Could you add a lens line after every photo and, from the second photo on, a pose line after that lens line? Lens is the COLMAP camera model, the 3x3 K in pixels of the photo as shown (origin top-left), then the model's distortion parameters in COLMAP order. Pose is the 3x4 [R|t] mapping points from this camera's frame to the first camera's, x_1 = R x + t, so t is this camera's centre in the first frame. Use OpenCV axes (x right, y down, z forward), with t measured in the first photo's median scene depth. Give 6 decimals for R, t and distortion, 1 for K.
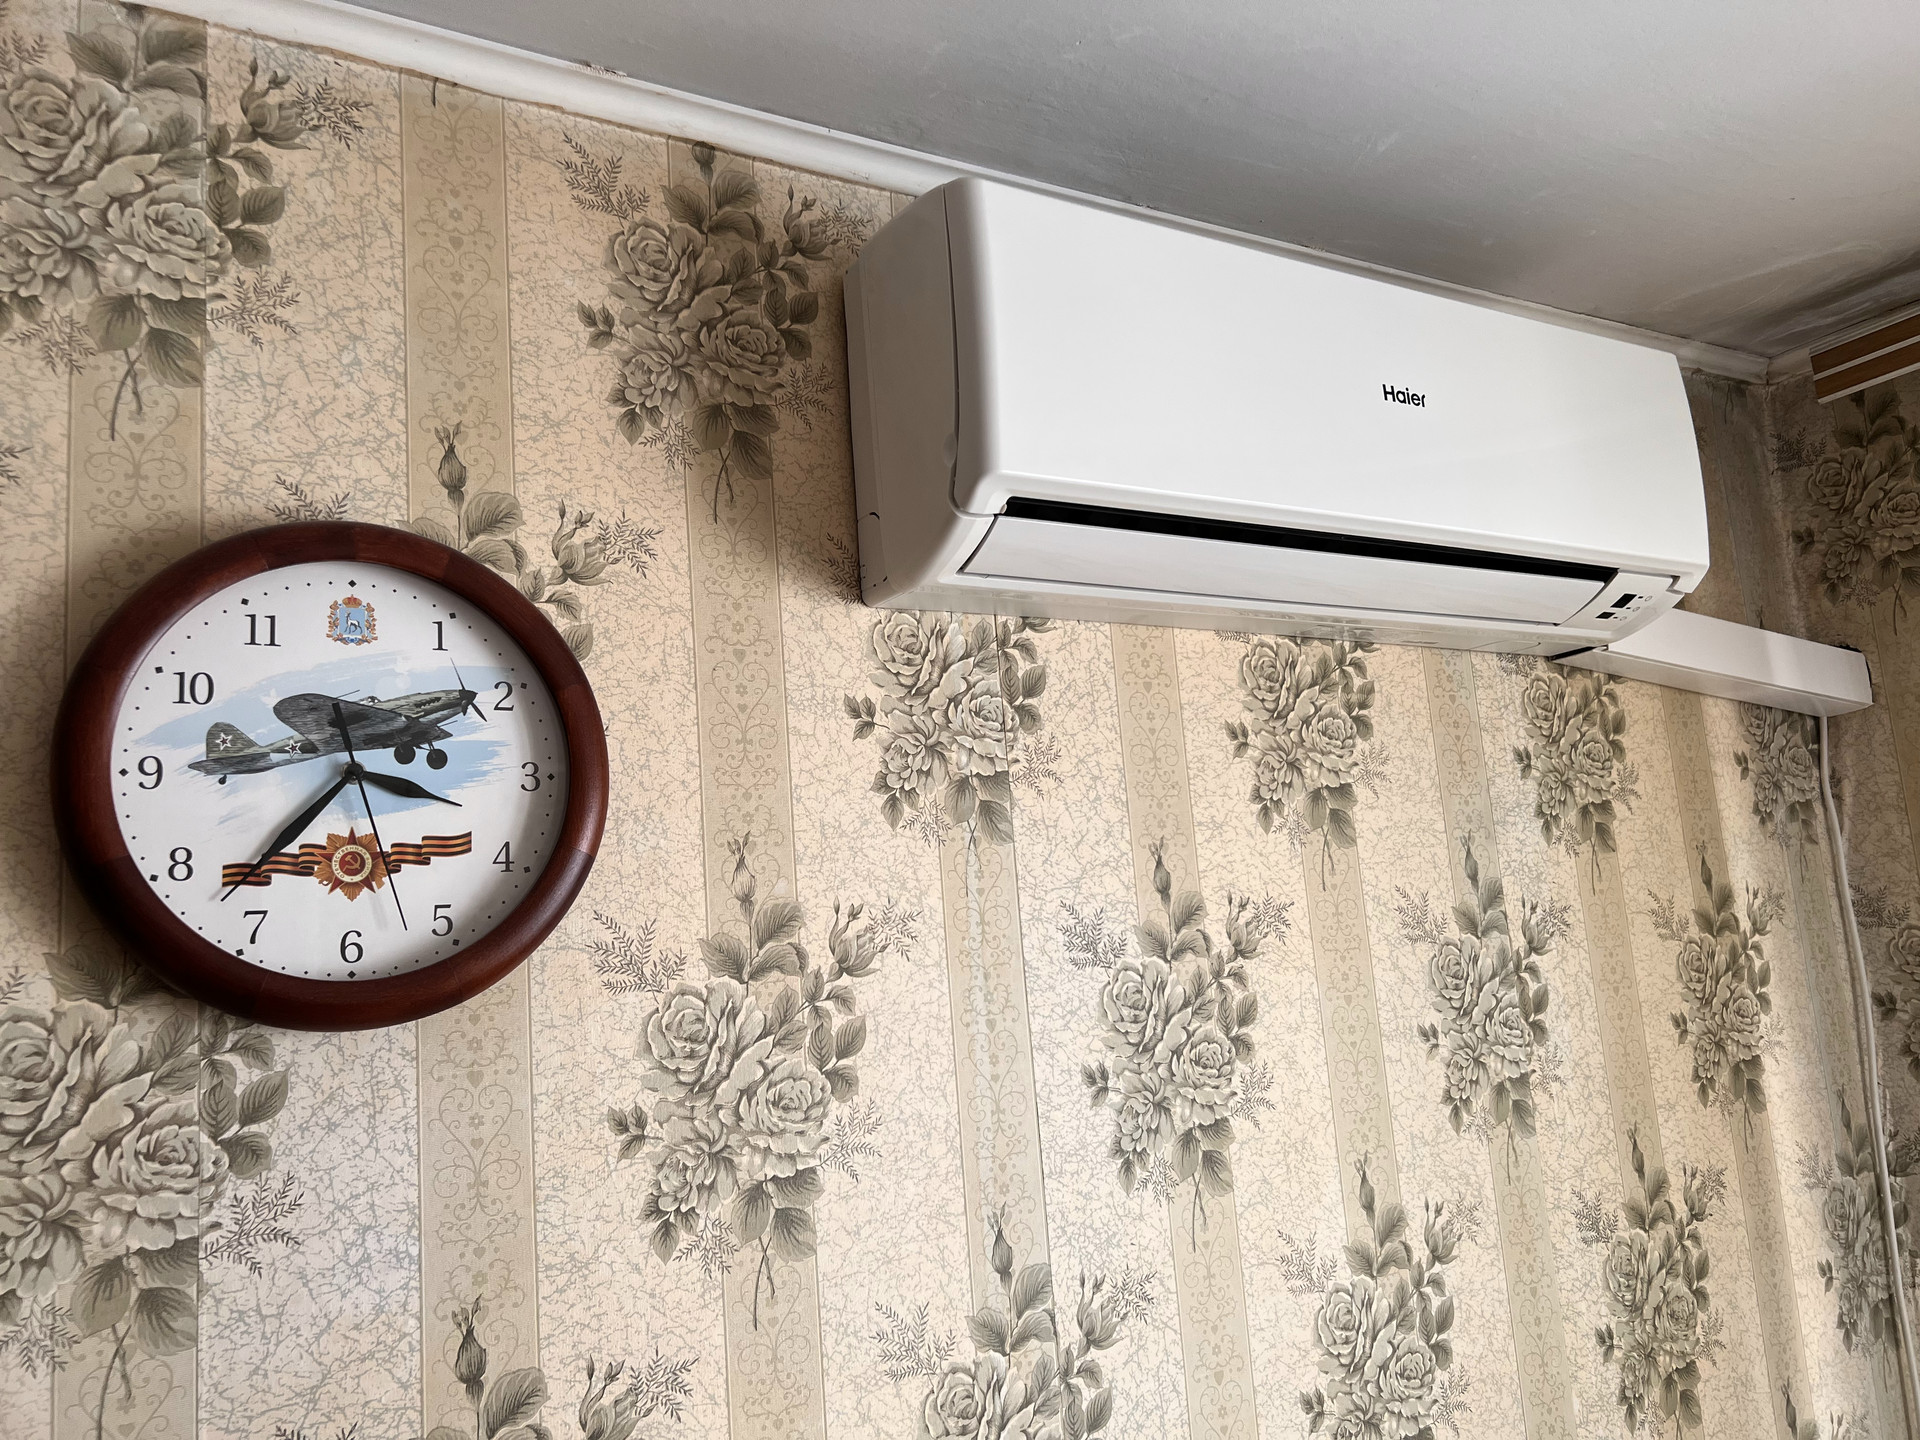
lens RADIAL K [[1460.9, 0, 960.1], [0, 1460.9, 721.5], [0, 0, 1]] dist [0.012776, -0.006688]
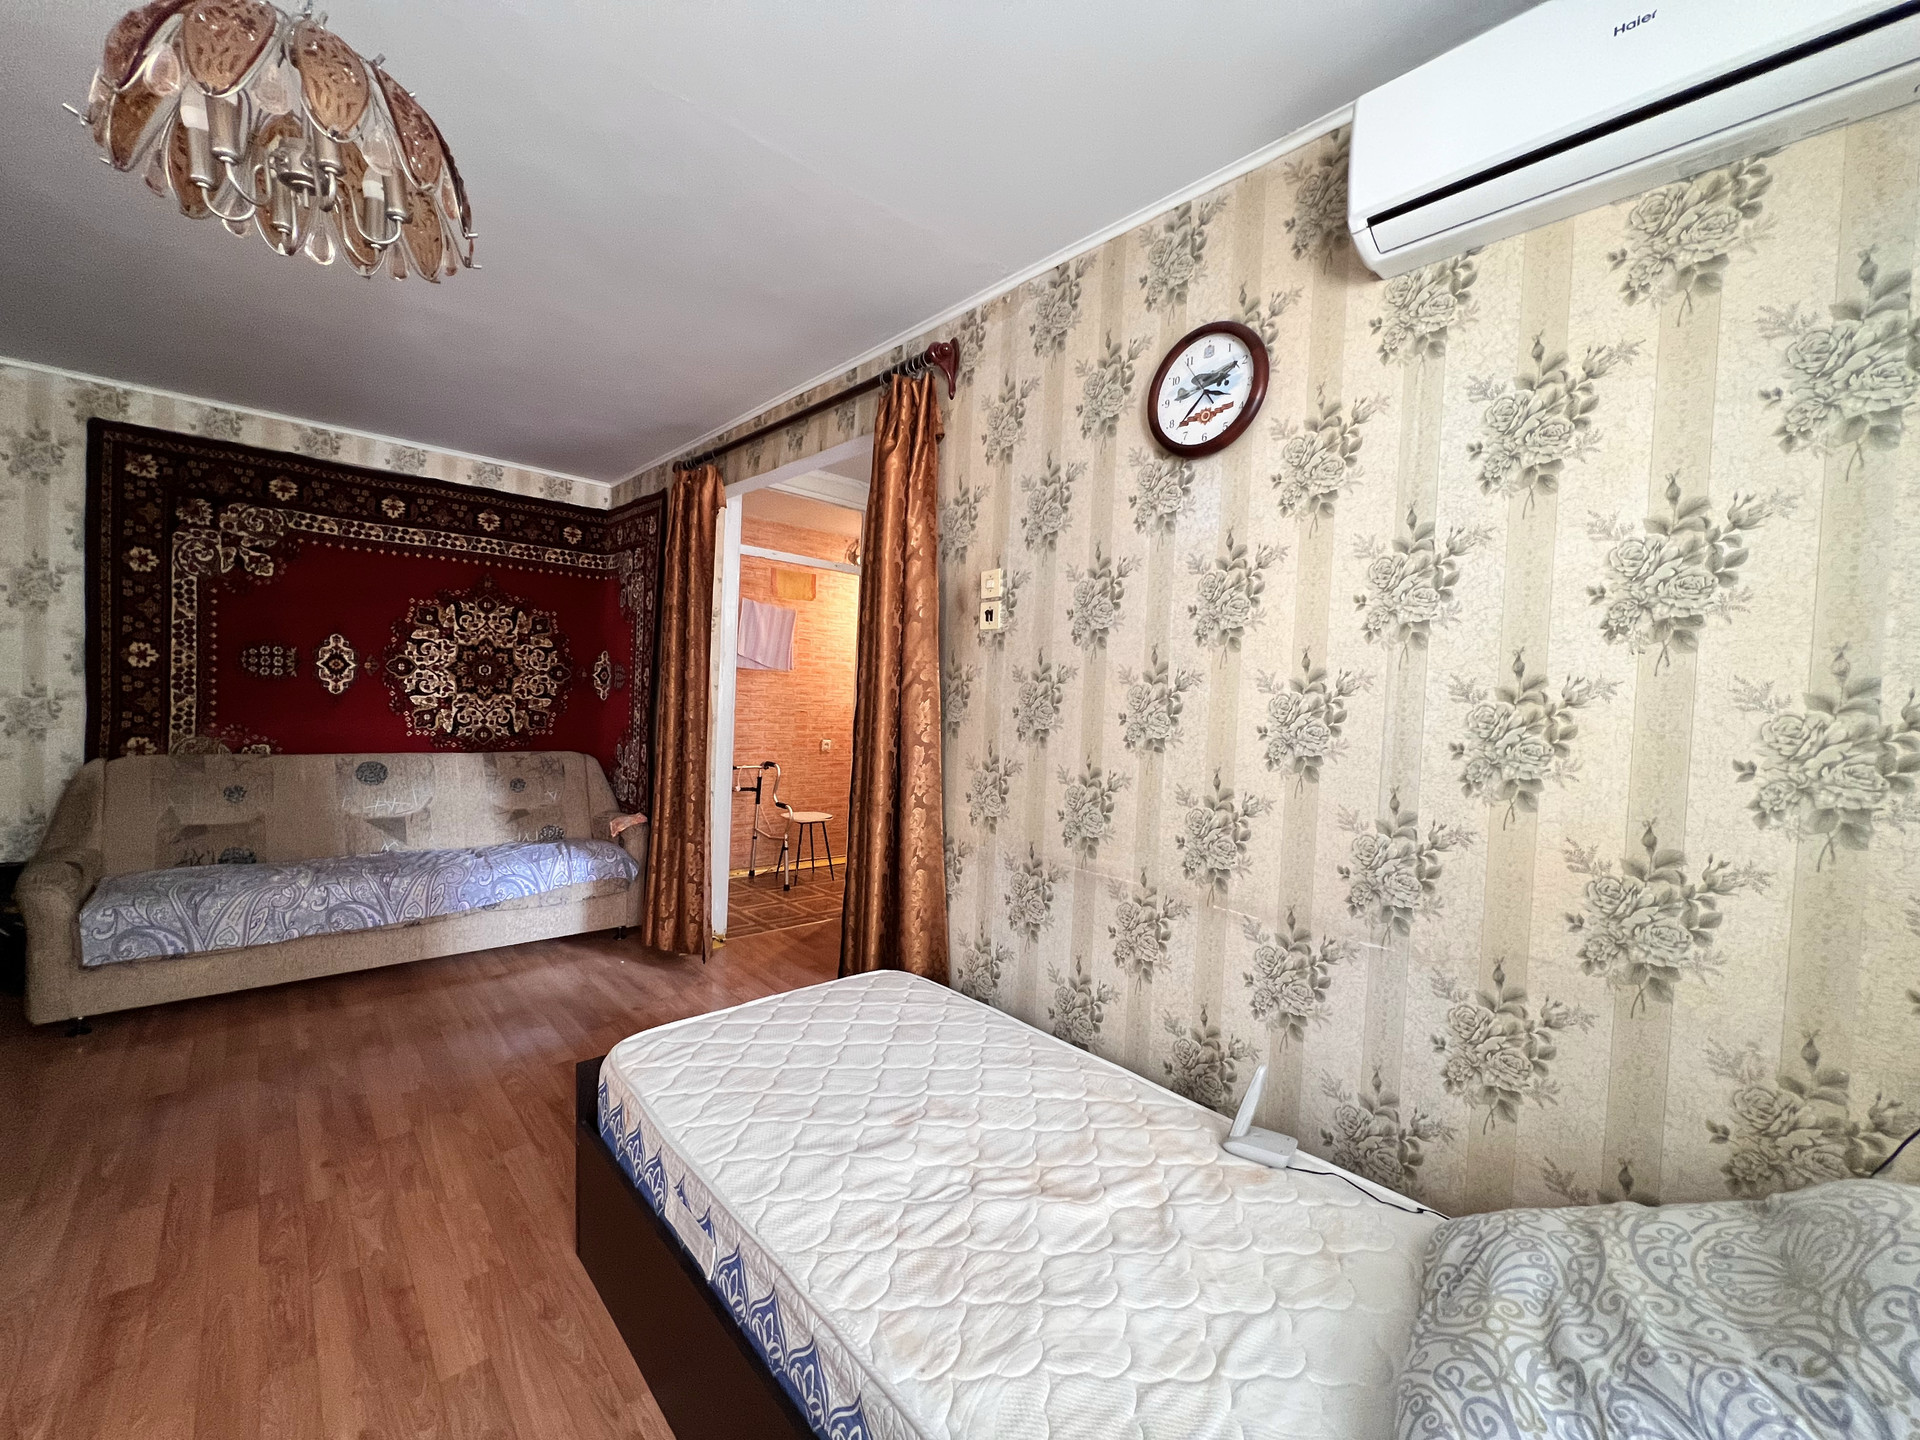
lens RADIAL K [[767.3, 0, 959.7], [0, 767.3, 716.9], [0, 0, 1]] dist [-0.000842, -0.001304]
pose [[0.192941, 0.112927, -0.974690, 1.403887], [0.106227, 0.985113, 0.135163, 0.491220], [0.975443, -0.129617, 0.178073, -0.103927]]
